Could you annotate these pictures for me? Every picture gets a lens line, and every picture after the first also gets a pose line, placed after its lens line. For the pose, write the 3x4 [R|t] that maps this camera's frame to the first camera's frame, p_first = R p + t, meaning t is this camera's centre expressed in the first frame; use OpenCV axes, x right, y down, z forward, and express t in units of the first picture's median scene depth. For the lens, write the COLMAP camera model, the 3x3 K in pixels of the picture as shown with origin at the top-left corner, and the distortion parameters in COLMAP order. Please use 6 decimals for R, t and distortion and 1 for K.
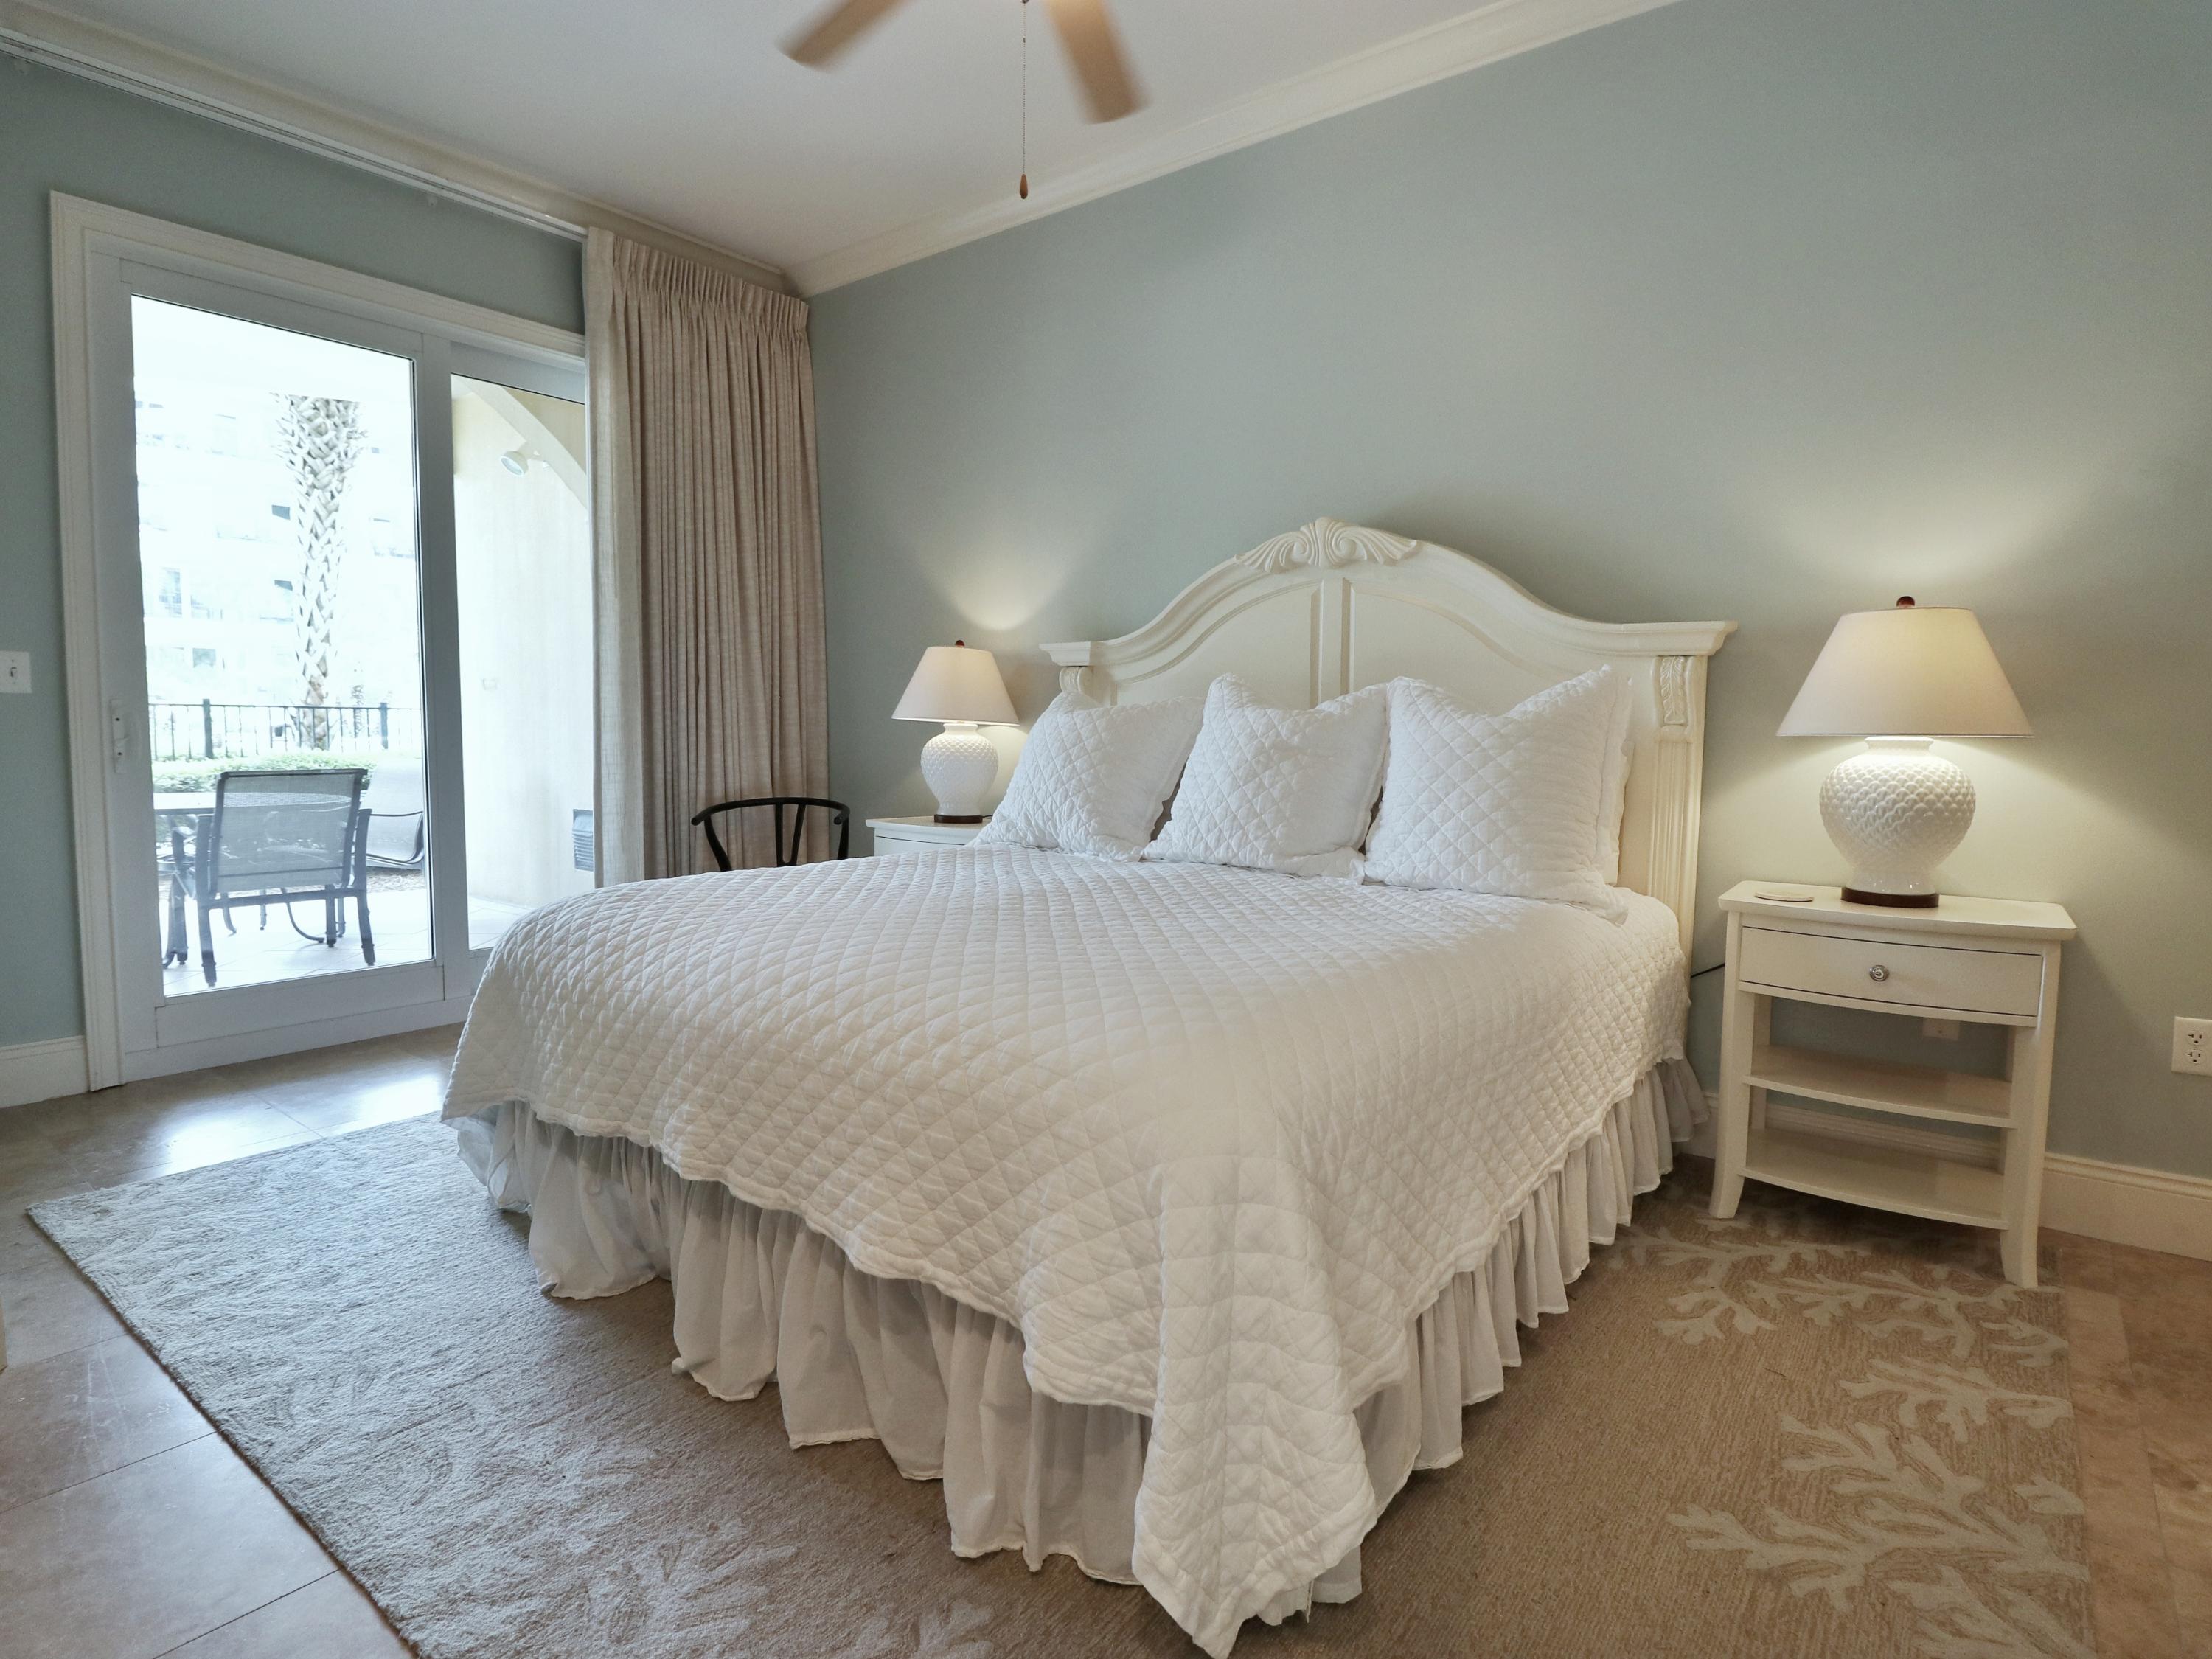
lens RADIAL K [[1150.5, 0, 1104.9], [0, 1150.5, 820.8], [0, 0, 1]] dist [0.000179, -0.012886]
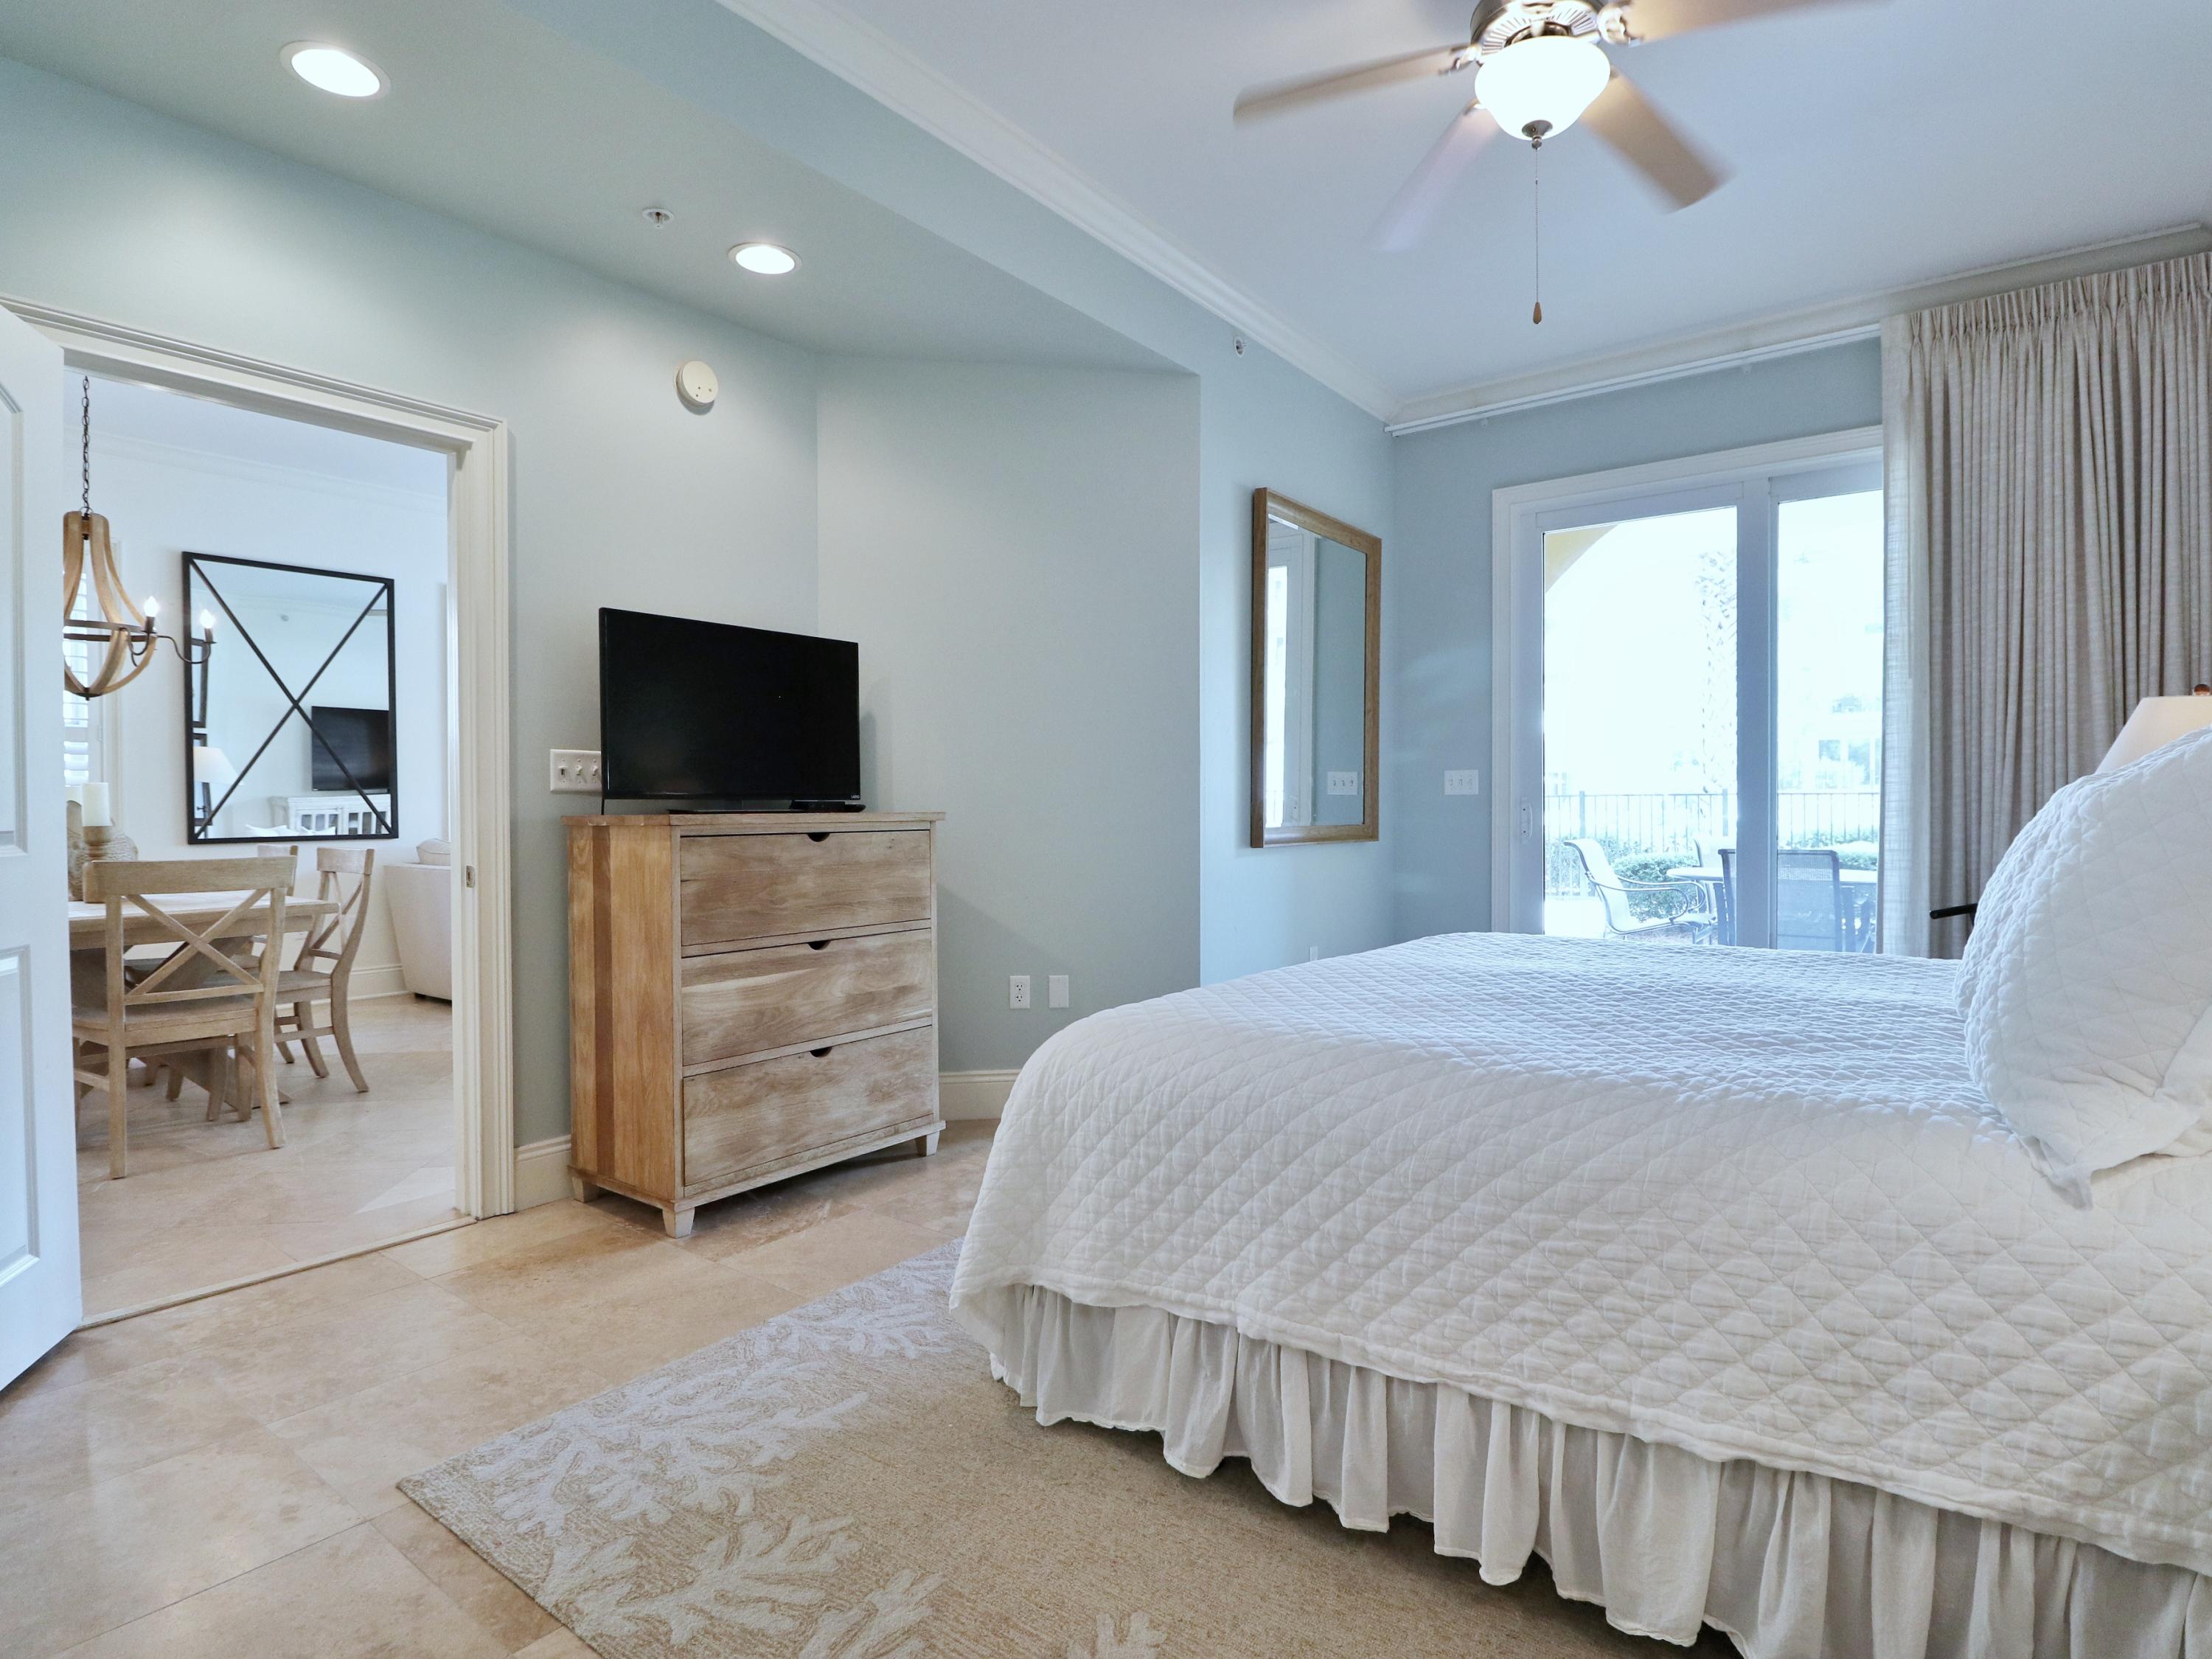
lens RADIAL K [[1150.5, 0, 1107.1], [0, 1150.5, 829.0], [0, 0, 1]] dist [0.000179, -0.012886]
pose [[0.003800, 0.009287, -0.999950, 0.702382], [-0.084412, 0.996391, 0.008933, -0.024376], [0.996424, 0.084374, 0.004570, 0.433795]]
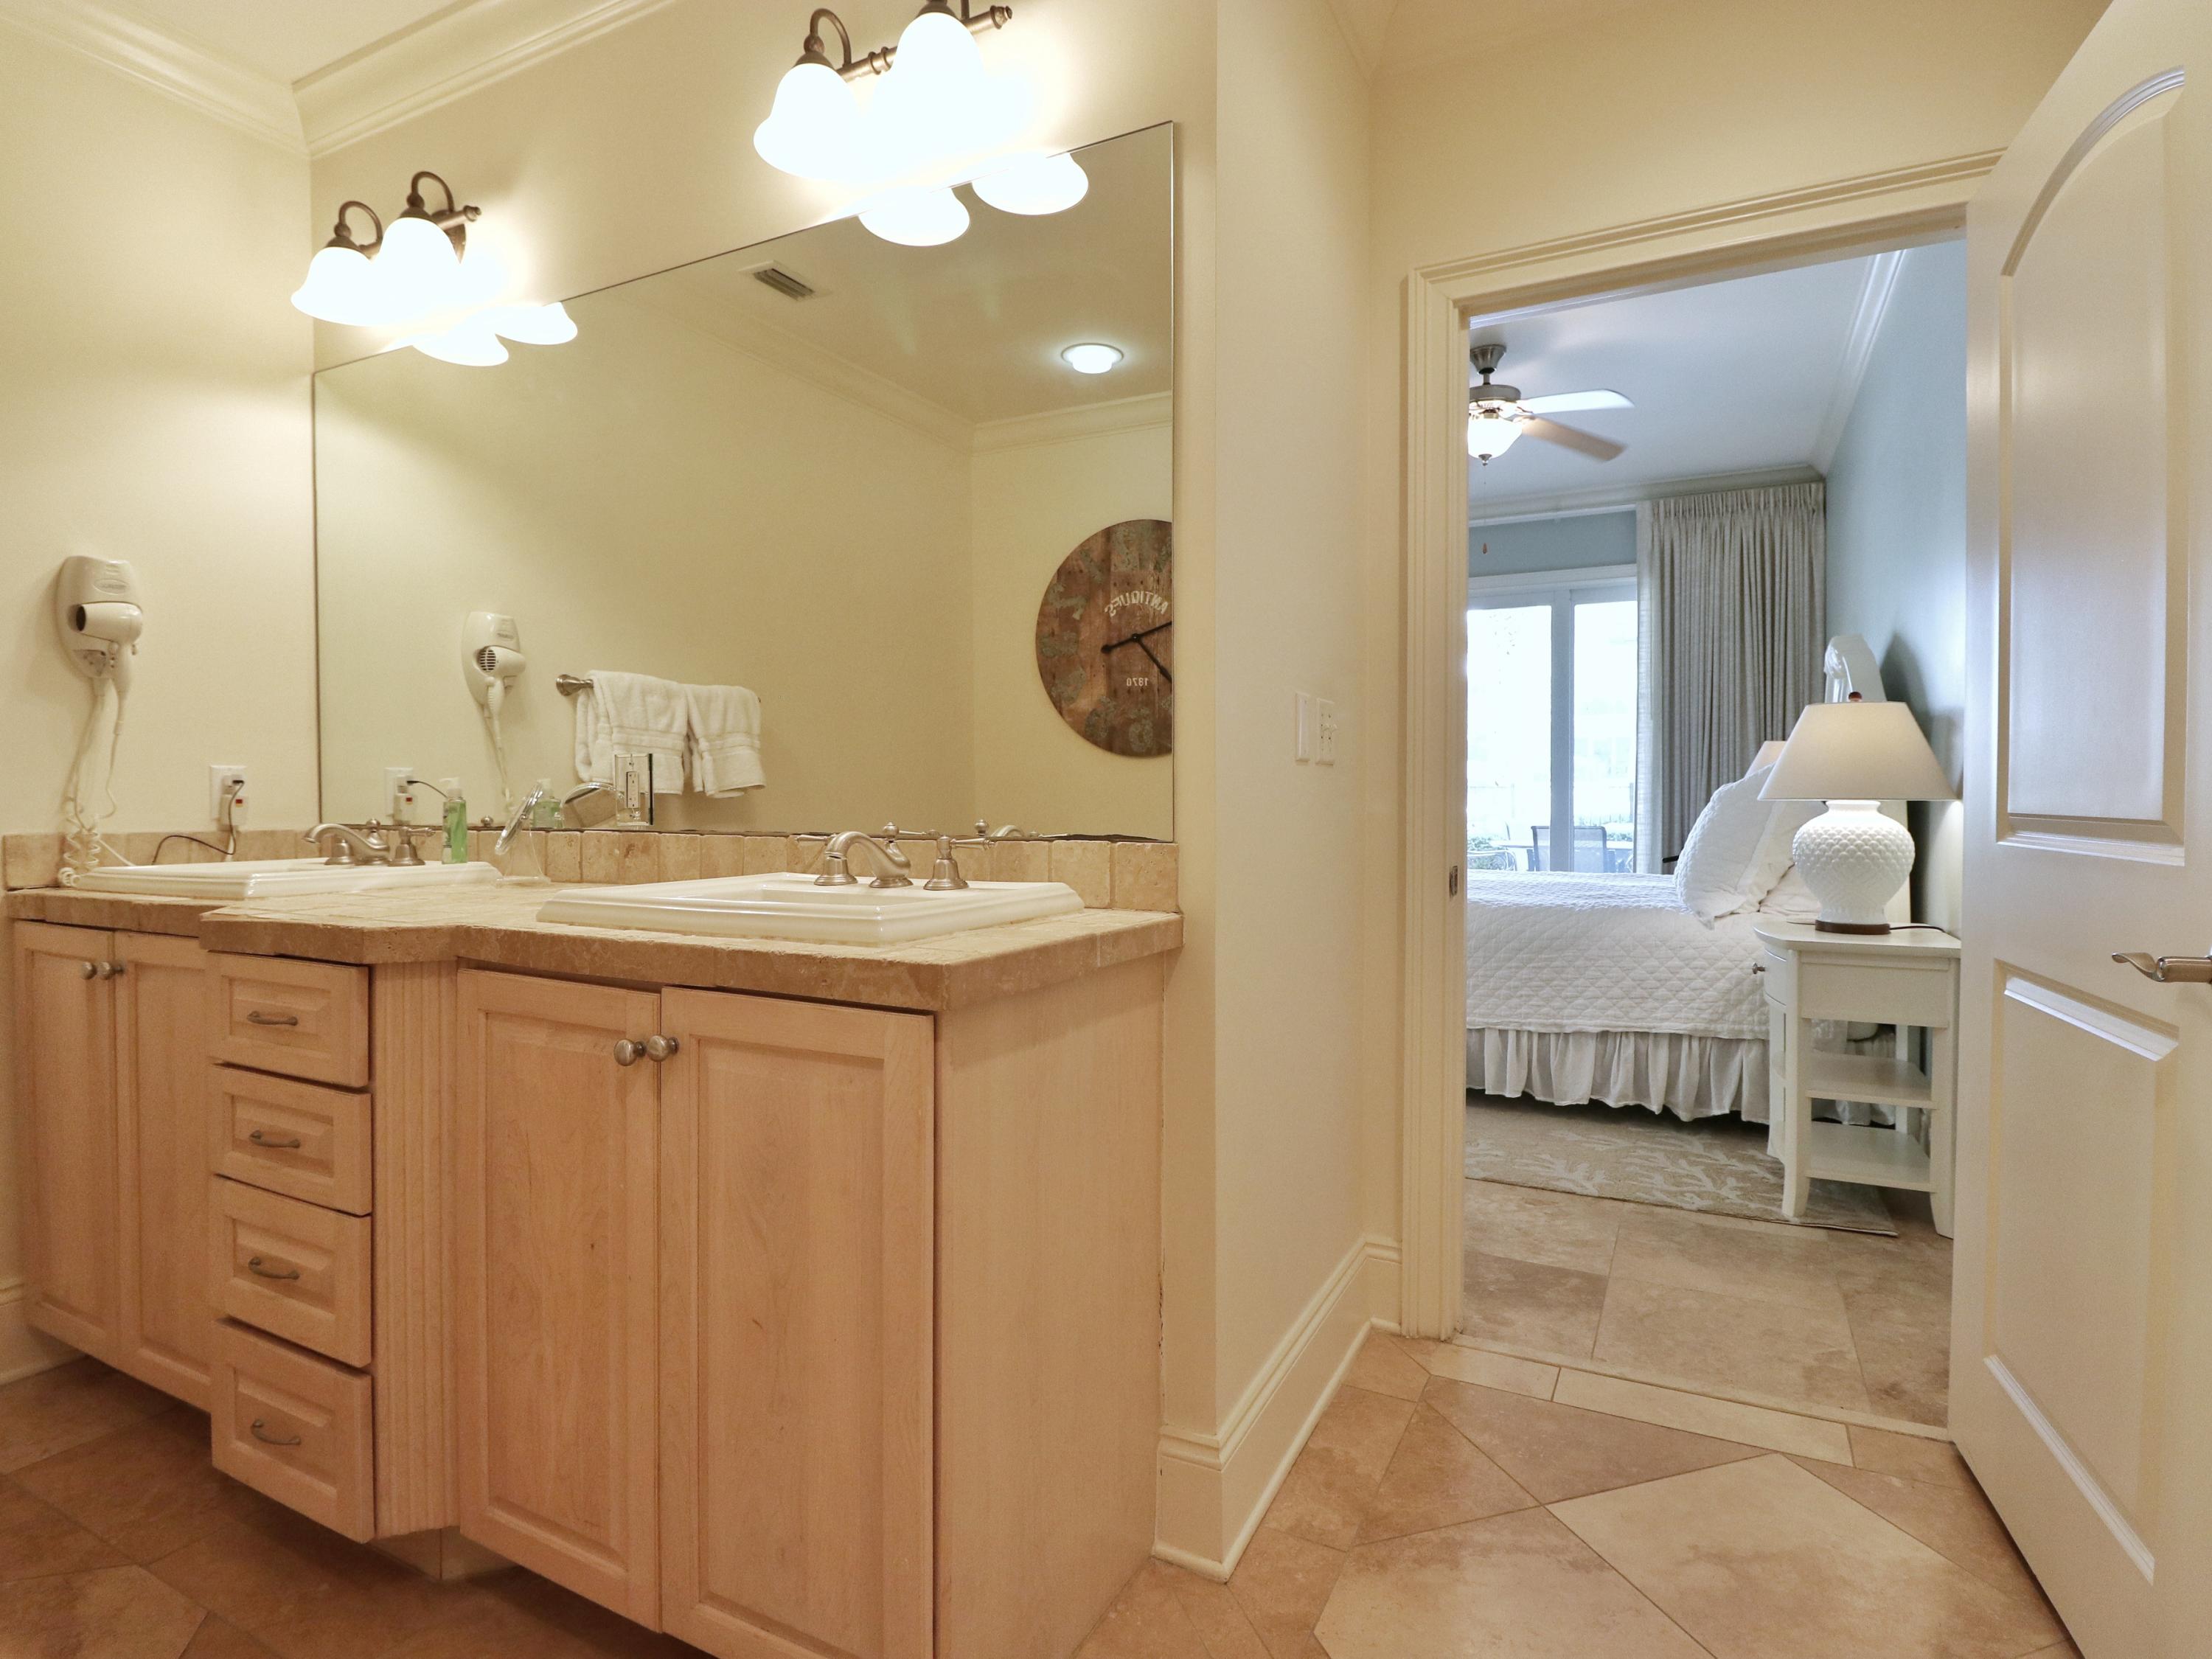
lens RADIAL K [[1150.5, 0, 1101.5], [0, 1150.5, 816.8], [0, 0, 1]] dist [0.000179, -0.012886]
pose [[0.173852, 0.007594, -0.984742, 1.326744], [-0.085919, 0.996274, -0.007486, 0.023433], [0.981016, 0.085910, 0.173857, -0.021857]]
